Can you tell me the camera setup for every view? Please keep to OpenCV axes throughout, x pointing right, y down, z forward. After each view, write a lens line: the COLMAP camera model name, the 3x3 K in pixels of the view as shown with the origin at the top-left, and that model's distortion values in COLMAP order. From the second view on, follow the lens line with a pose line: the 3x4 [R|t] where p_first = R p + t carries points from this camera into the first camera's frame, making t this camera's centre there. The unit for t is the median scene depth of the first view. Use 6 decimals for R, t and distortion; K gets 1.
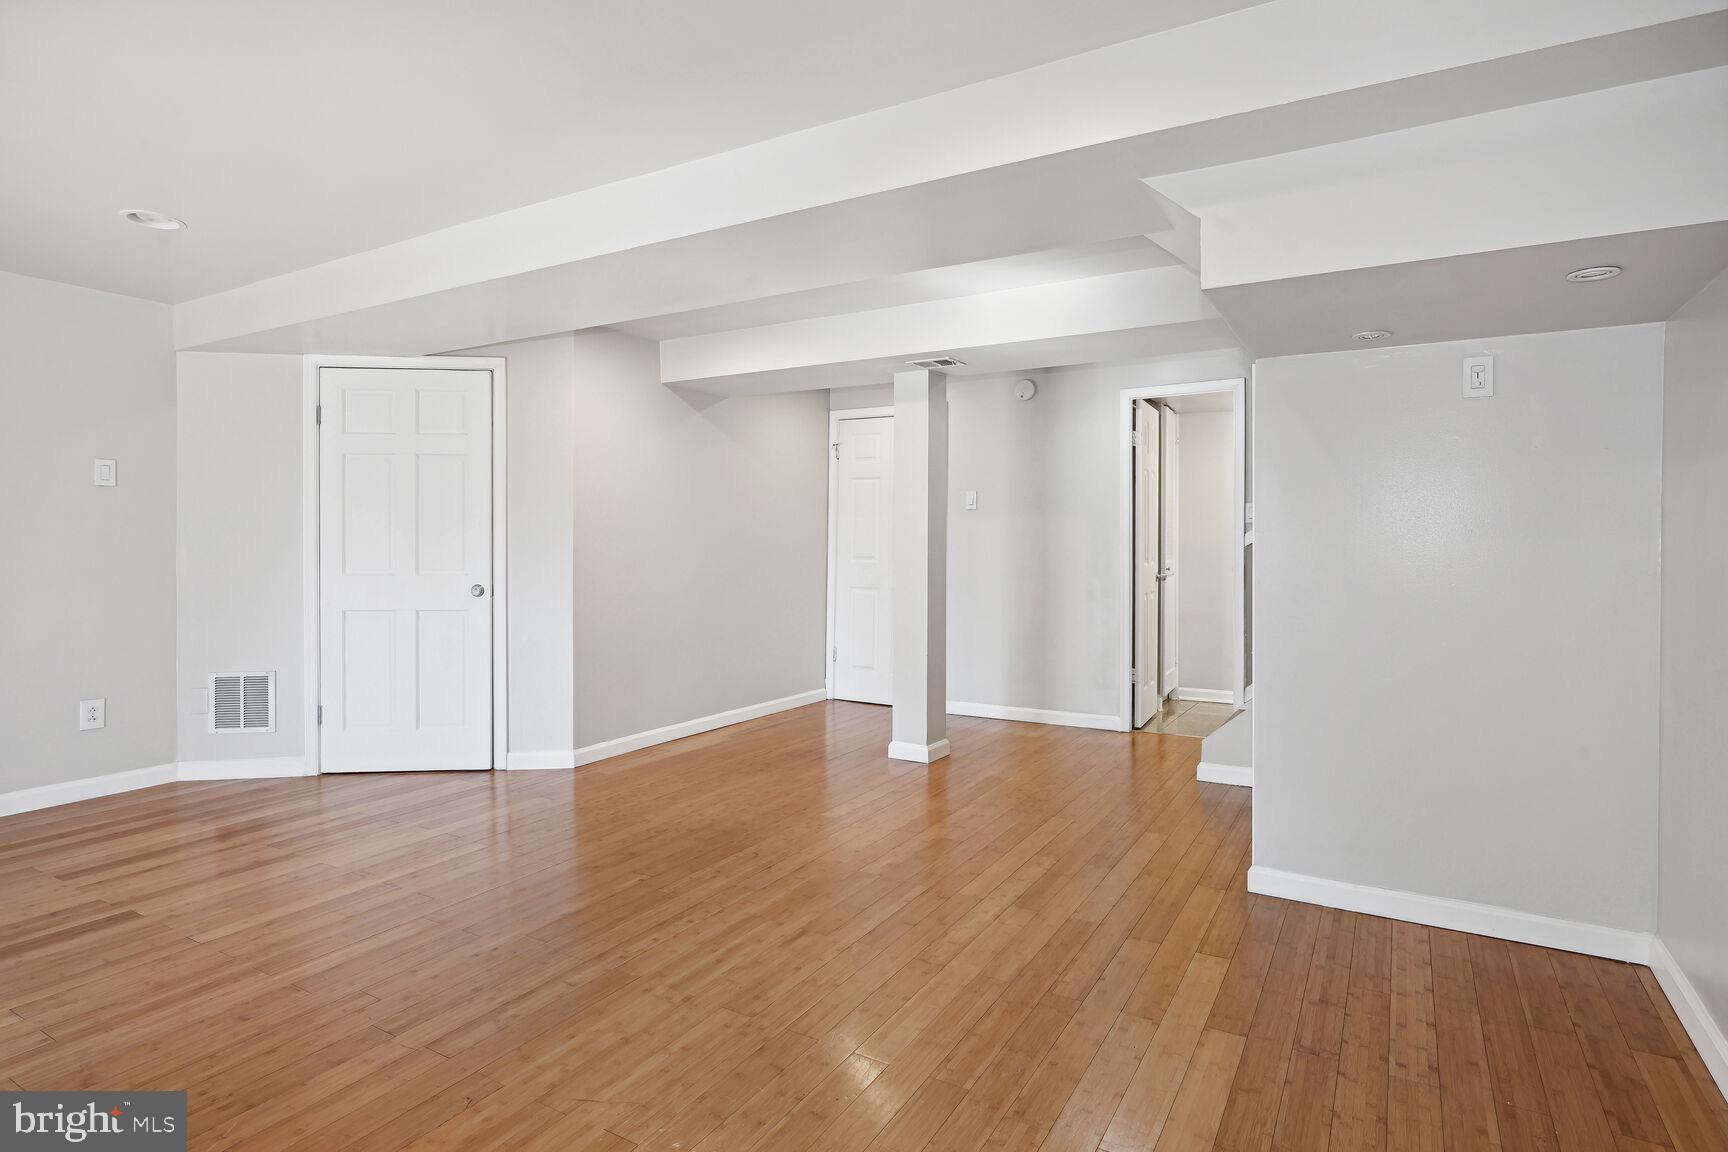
lens RADIAL K [[882.2, 0, 900.7], [0, 882.2, 547.2], [0, 0, 1]] dist [0.000758, -0.000808]
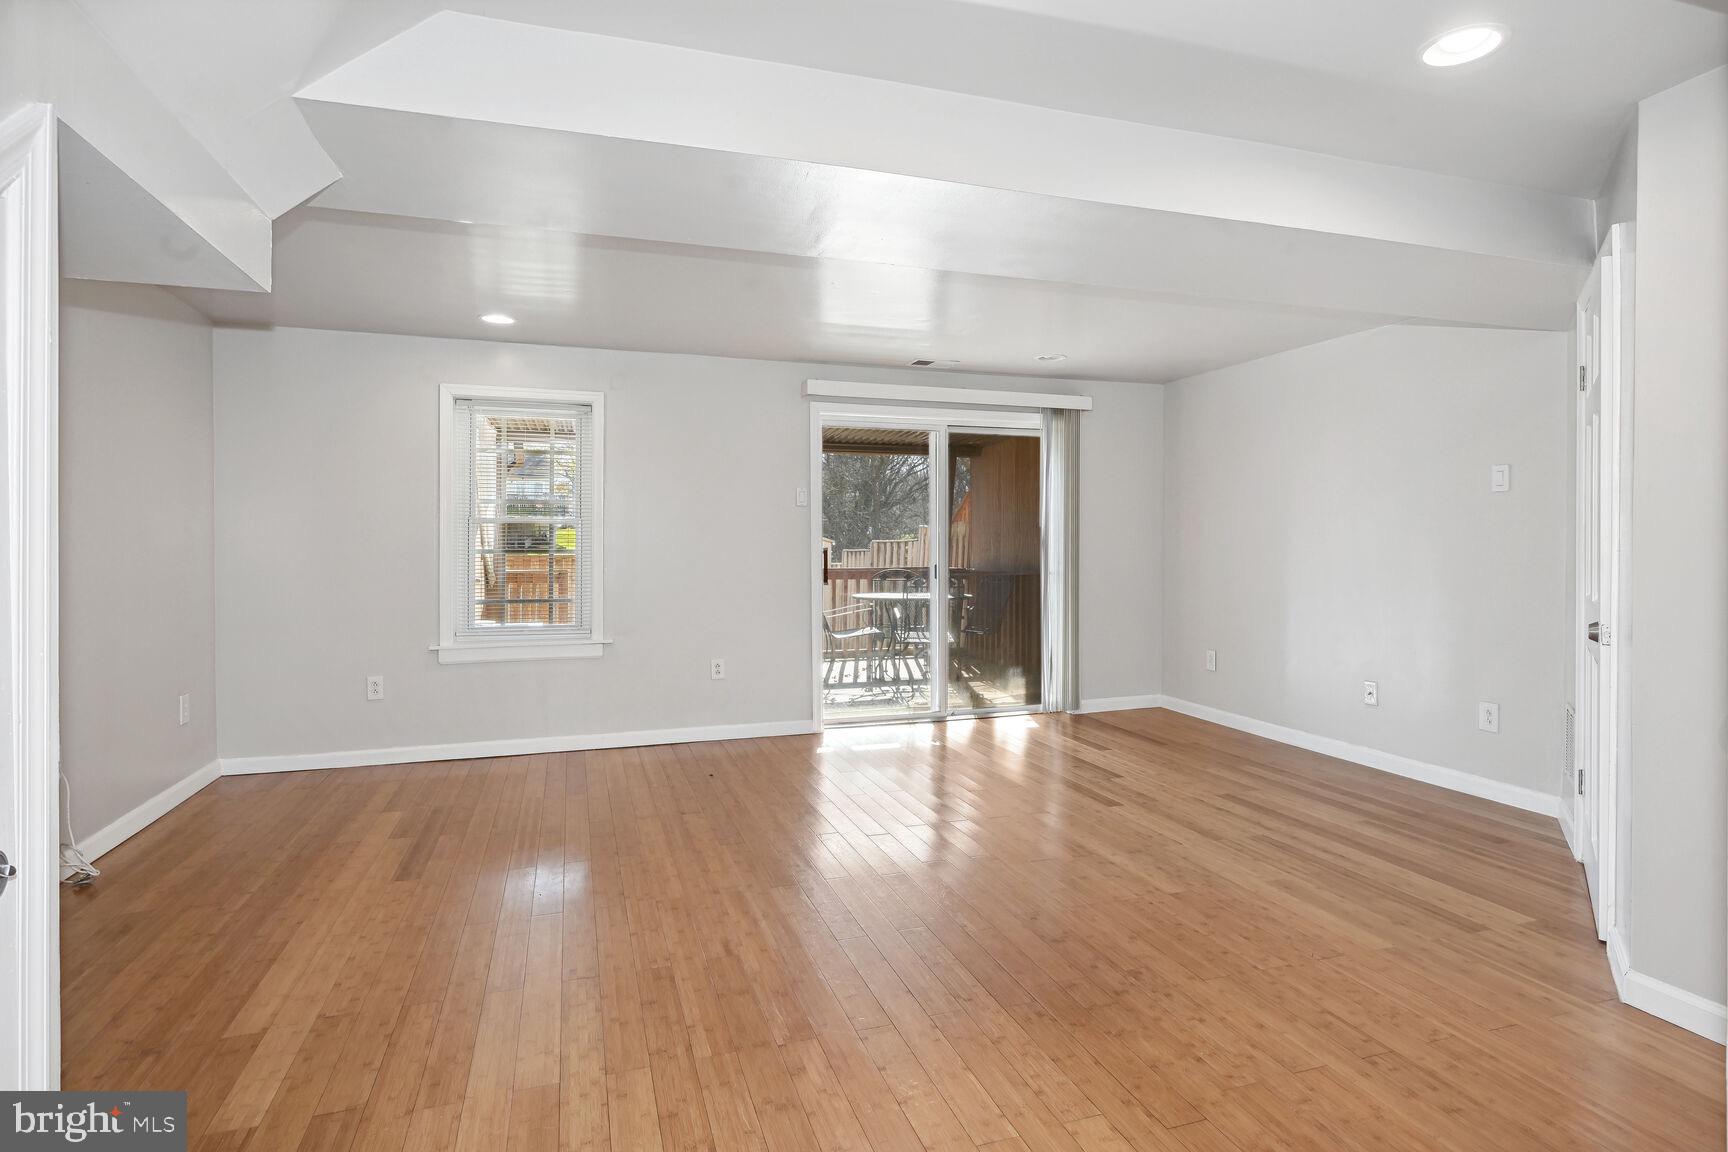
lens RADIAL K [[882.2, 0, 846.2], [0, 882.2, 549.6], [0, 0, 1]] dist [0.000758, -0.000808]
pose [[-0.683336, 0.003460, -0.730096, 0.507535], [-0.005354, 0.999938, 0.009750, -0.014533], [0.730084, 0.010572, -0.683275, 1.755535]]
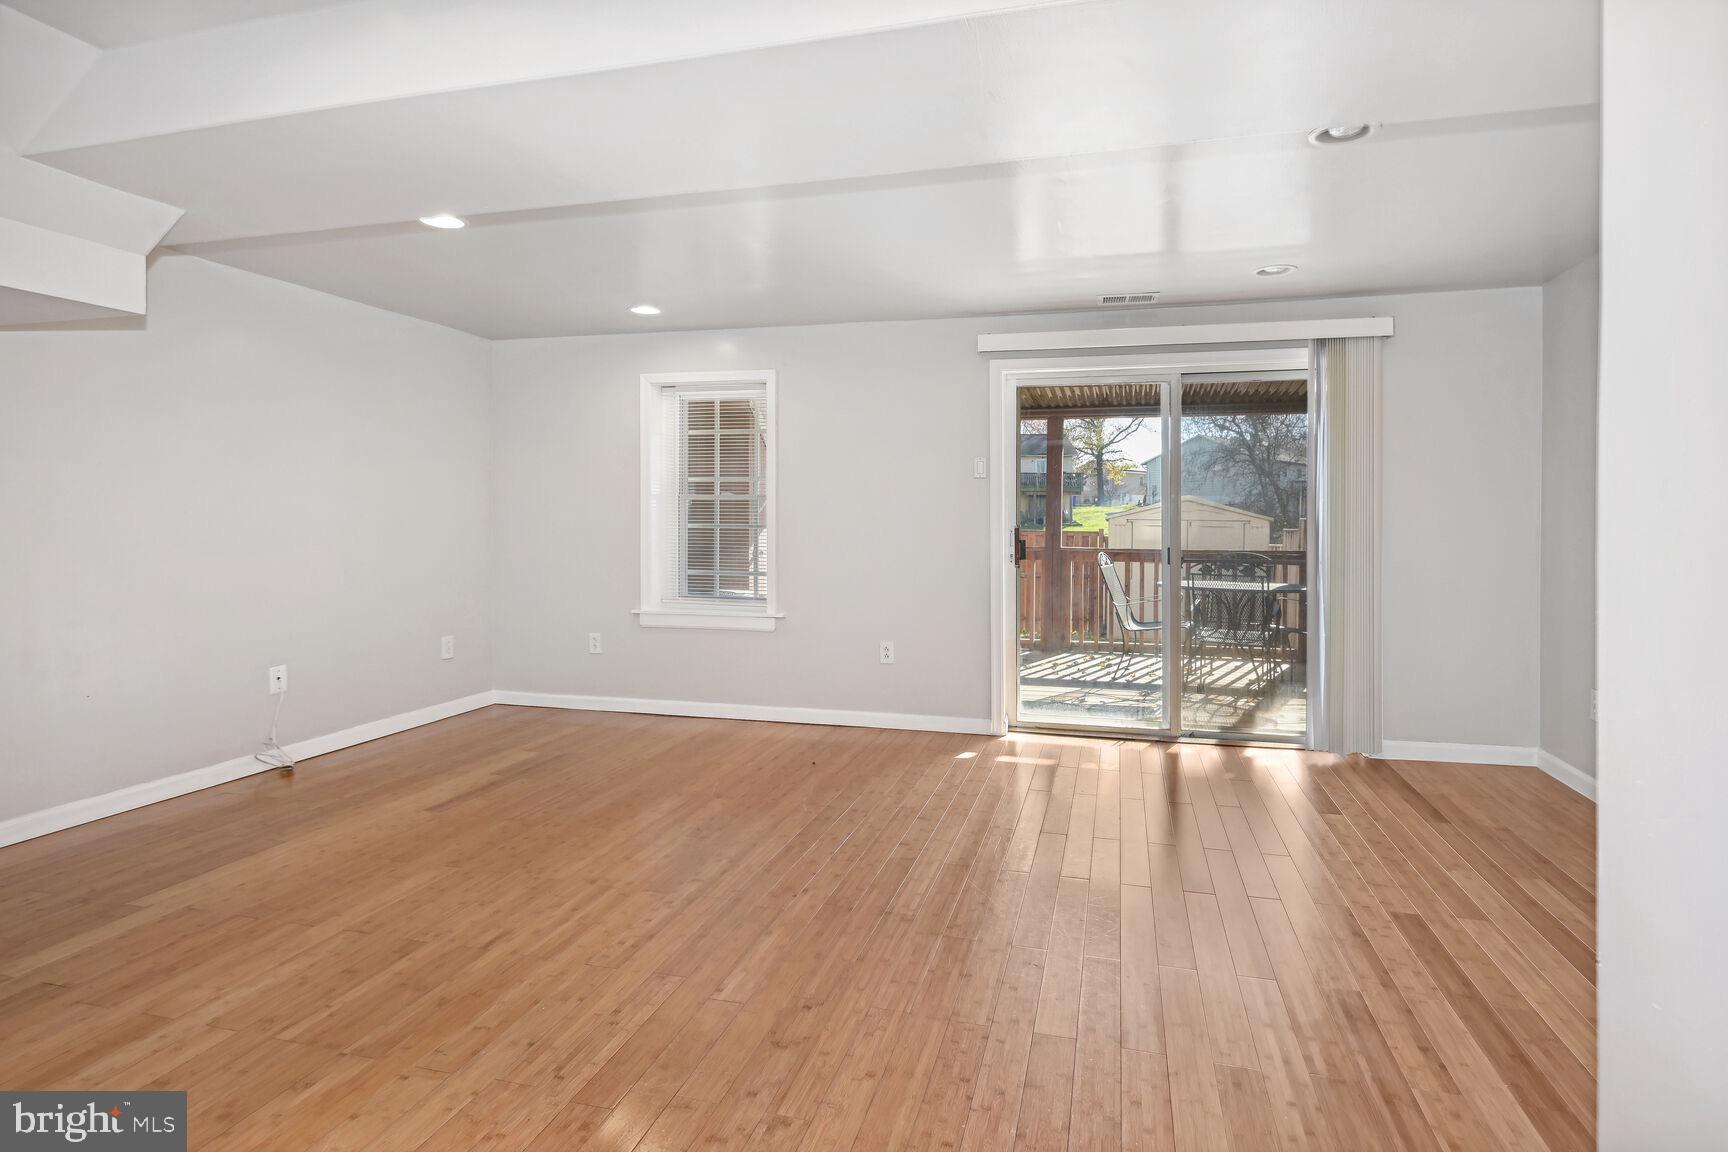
lens RADIAL K [[882.2, 0, 880.3], [0, 882.2, 515.1], [0, 0, 1]] dist [0.000758, -0.000808]
pose [[-0.967687, -0.008633, -0.252007, -0.272646], [-0.008691, 0.999962, -0.000883, -0.014170], [0.252005, 0.001335, -0.967725, 2.000323]]
